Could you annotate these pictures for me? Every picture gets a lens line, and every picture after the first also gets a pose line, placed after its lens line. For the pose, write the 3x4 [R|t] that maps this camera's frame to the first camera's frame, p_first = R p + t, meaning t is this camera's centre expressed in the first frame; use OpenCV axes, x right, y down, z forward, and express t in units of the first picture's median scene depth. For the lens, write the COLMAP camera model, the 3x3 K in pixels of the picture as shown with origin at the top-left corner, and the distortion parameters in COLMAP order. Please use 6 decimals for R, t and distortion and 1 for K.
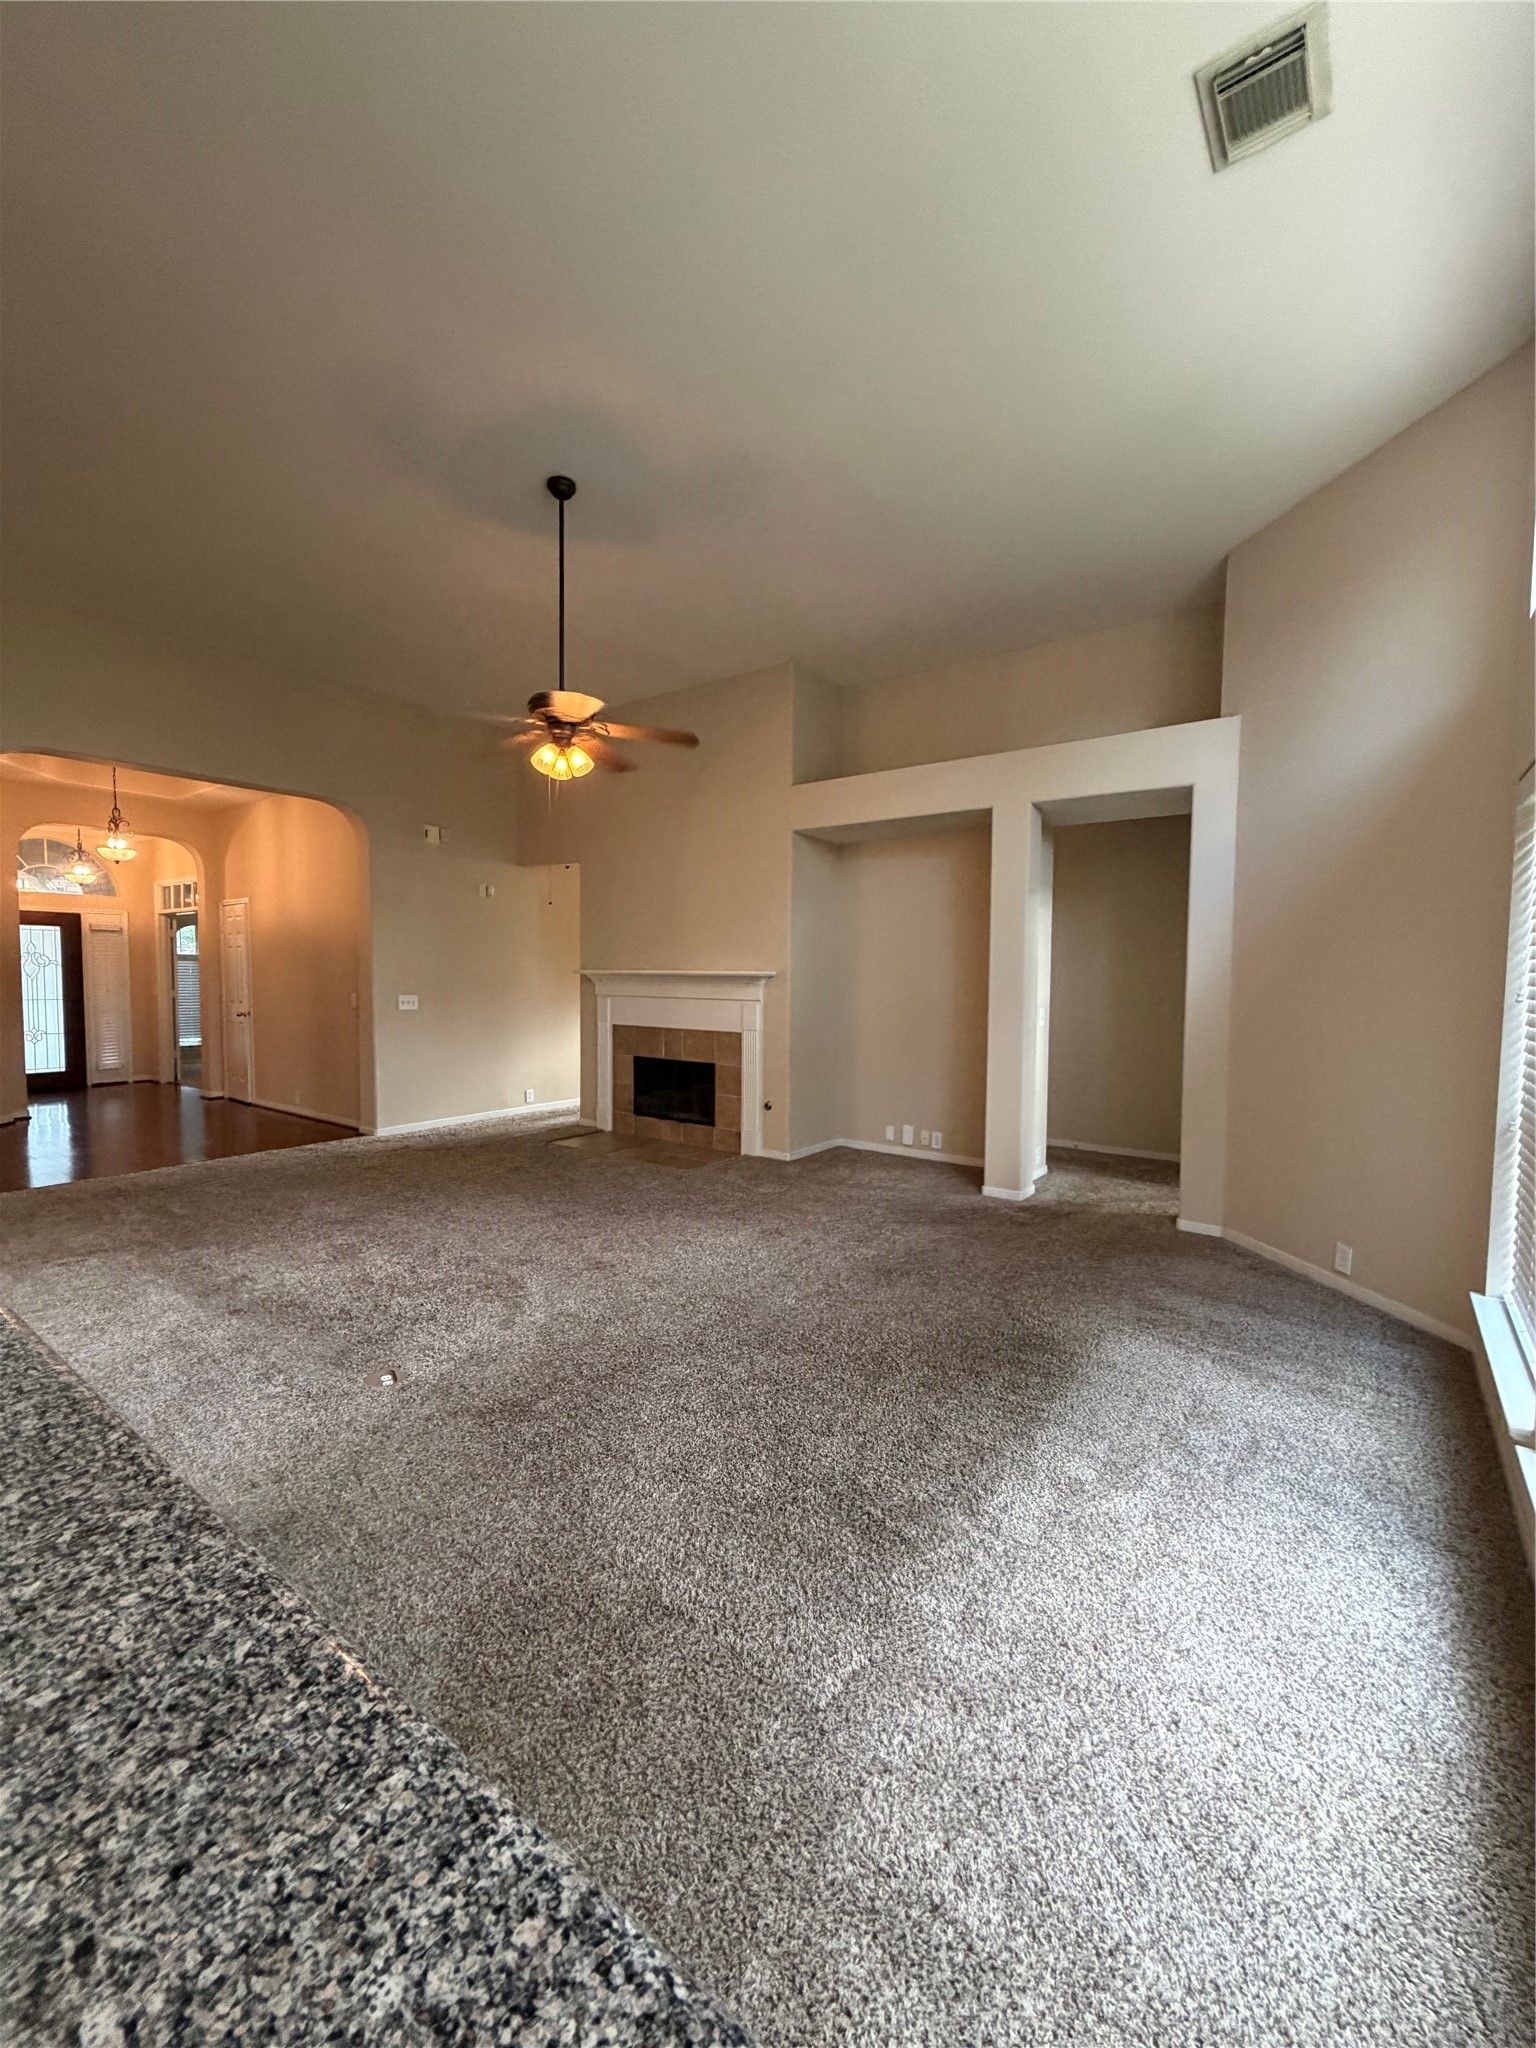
lens RADIAL K [[825.7, 0, 760.9], [0, 825.7, 1012.1], [0, 0, 1]] dist [0.003776, -0.001471]
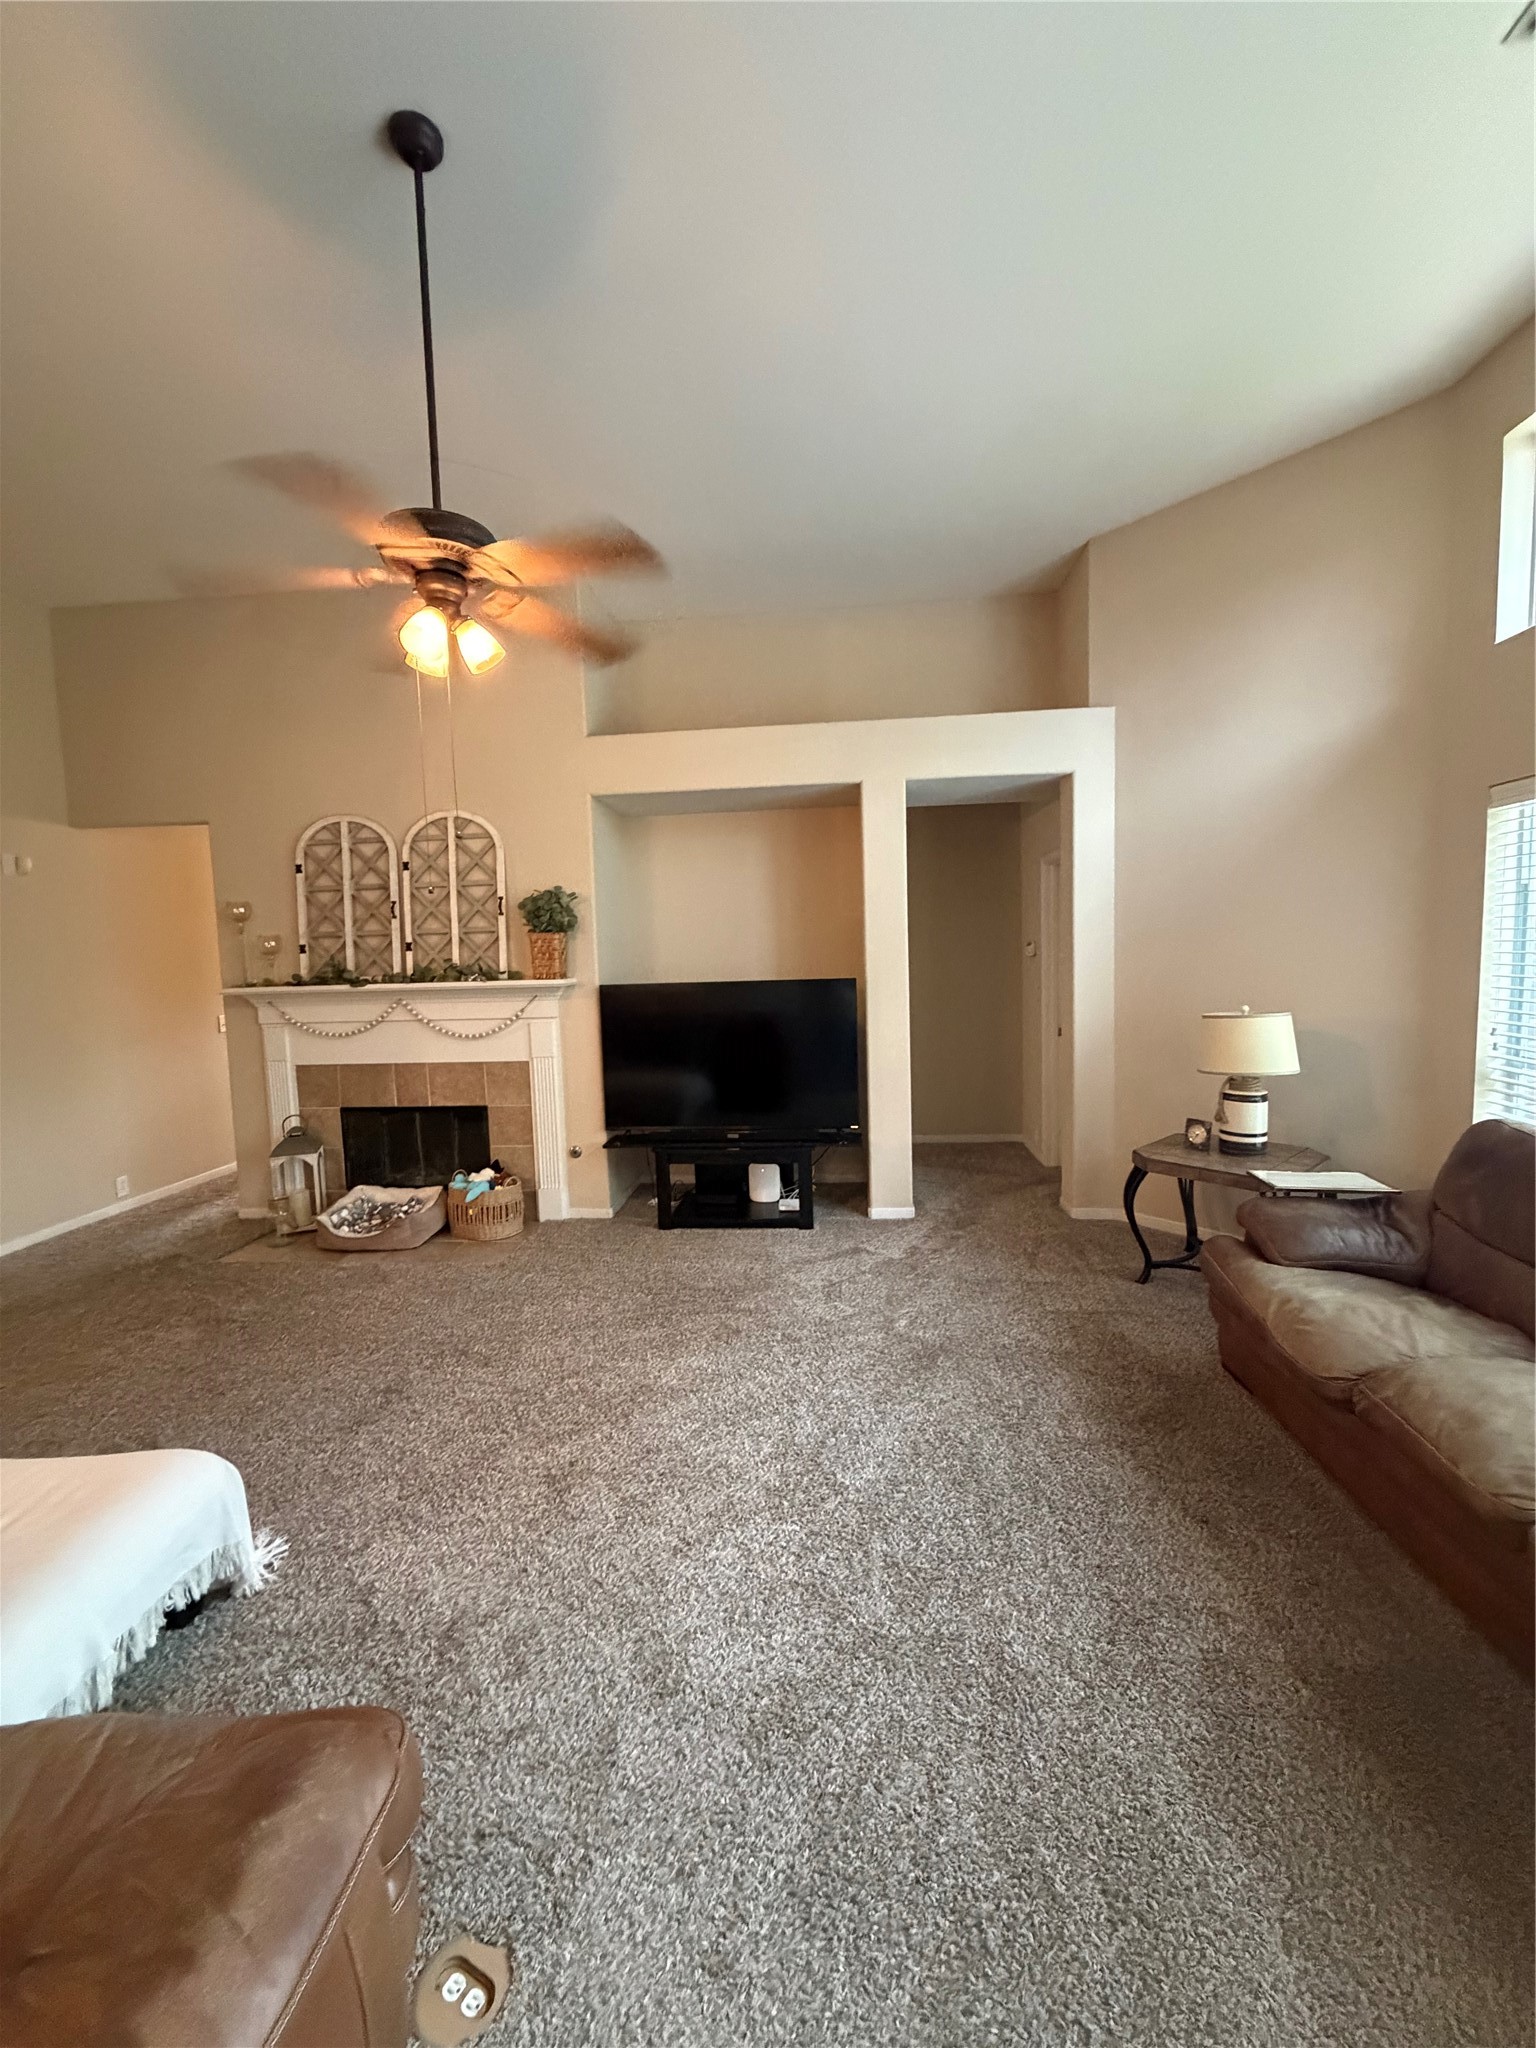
lens RADIAL K [[825.7, 0, 772.8], [0, 825.7, 1019.5], [0, 0, 1]] dist [0.003776, -0.001471]
pose [[0.852741, -0.069691, 0.517664, -0.224444], [0.062268, 0.997555, 0.031722, -0.023253], [-0.518609, 0.005183, 0.854996, 0.241293]]
